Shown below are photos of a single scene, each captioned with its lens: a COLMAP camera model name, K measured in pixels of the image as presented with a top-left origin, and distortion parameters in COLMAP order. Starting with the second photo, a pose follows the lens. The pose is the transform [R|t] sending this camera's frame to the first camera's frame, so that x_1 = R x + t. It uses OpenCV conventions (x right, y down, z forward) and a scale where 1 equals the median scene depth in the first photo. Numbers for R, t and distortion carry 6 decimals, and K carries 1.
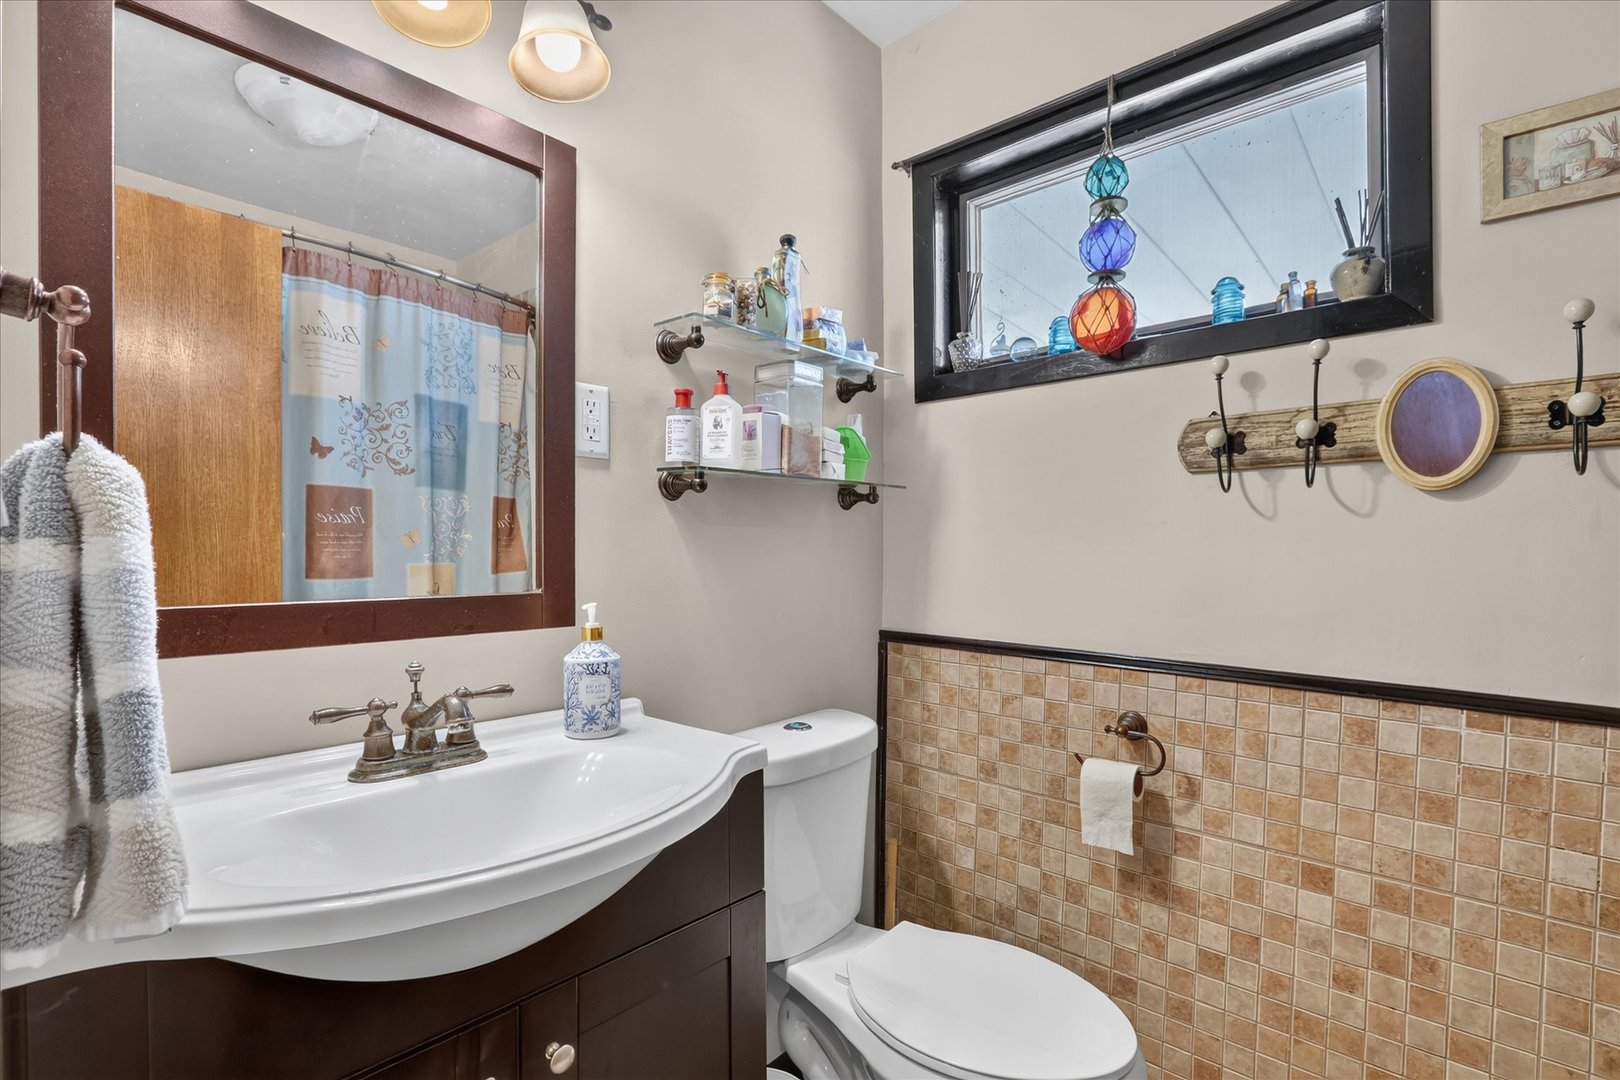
lens RADIAL K [[756.2, 0, 807.4], [0, 756.2, 556.5], [0, 0, 1]] dist [-0.017929, 0.001156]
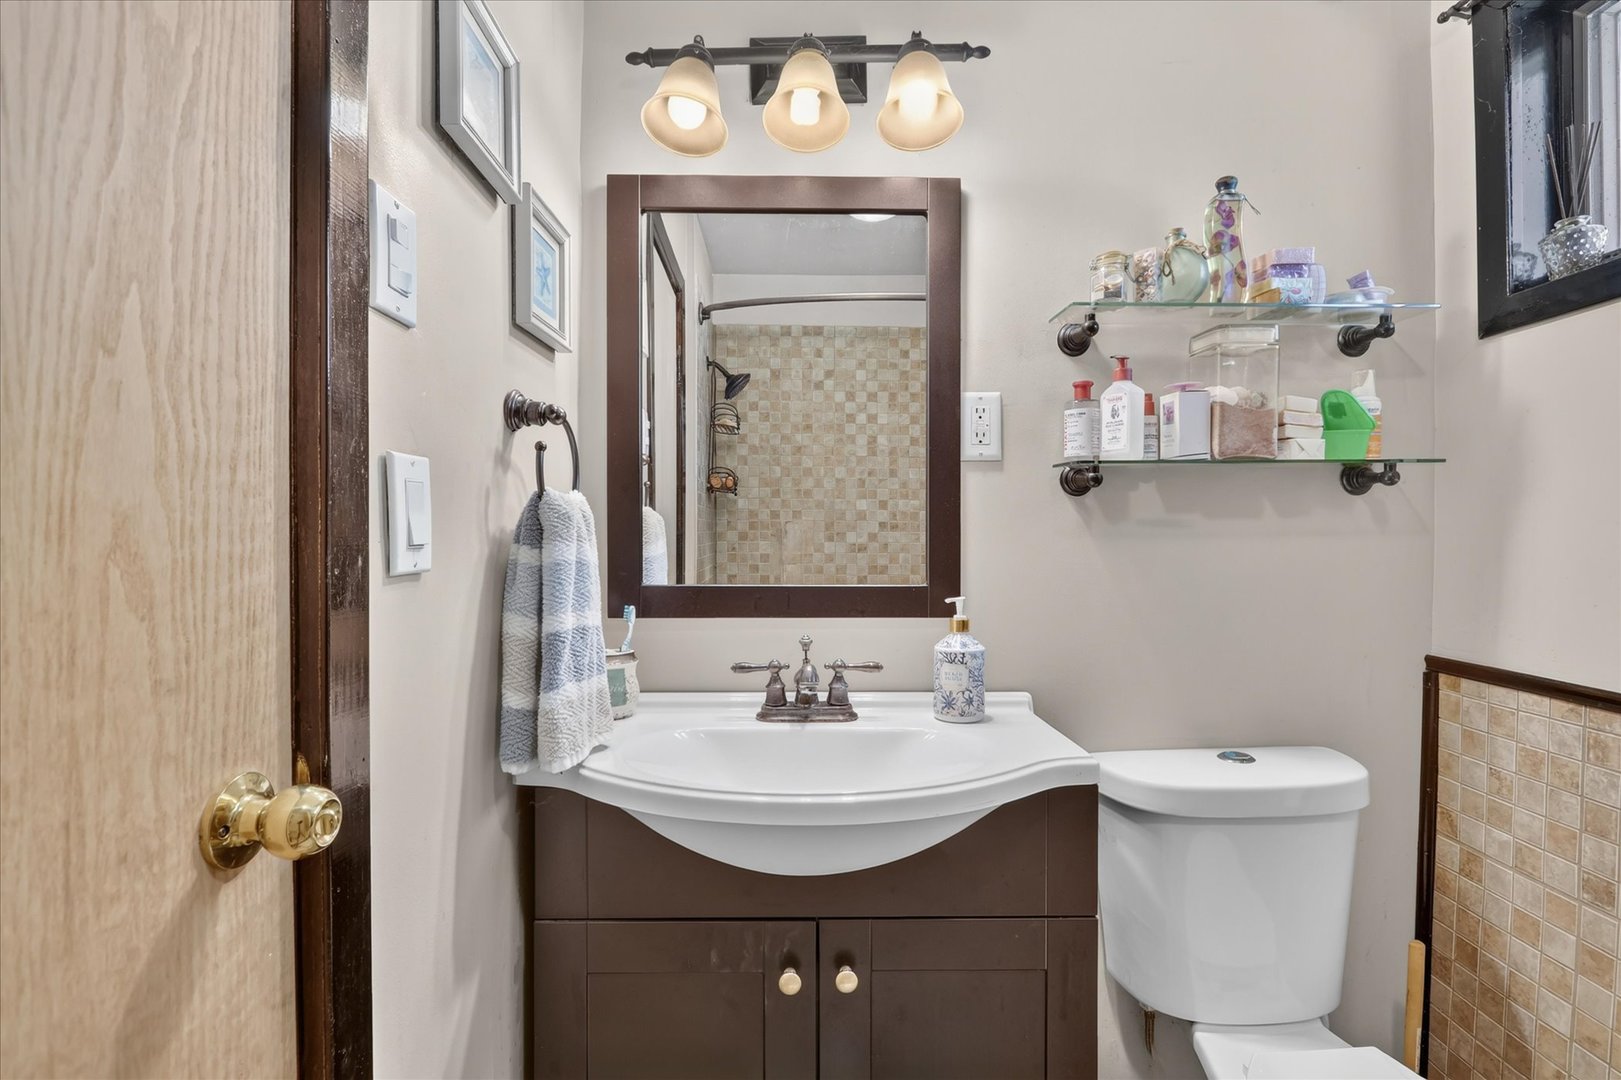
lens RADIAL K [[758.9, 0, 803.6], [0, 758.9, 537.4], [0, 0, 1]] dist [-0.020551, 0.007045]
pose [[0.680065, -0.001479, -0.733151, 0.299065], [-0.004988, 0.999965, -0.006643, -0.012843], [0.733135, 0.008175, 0.680034, 0.081304]]
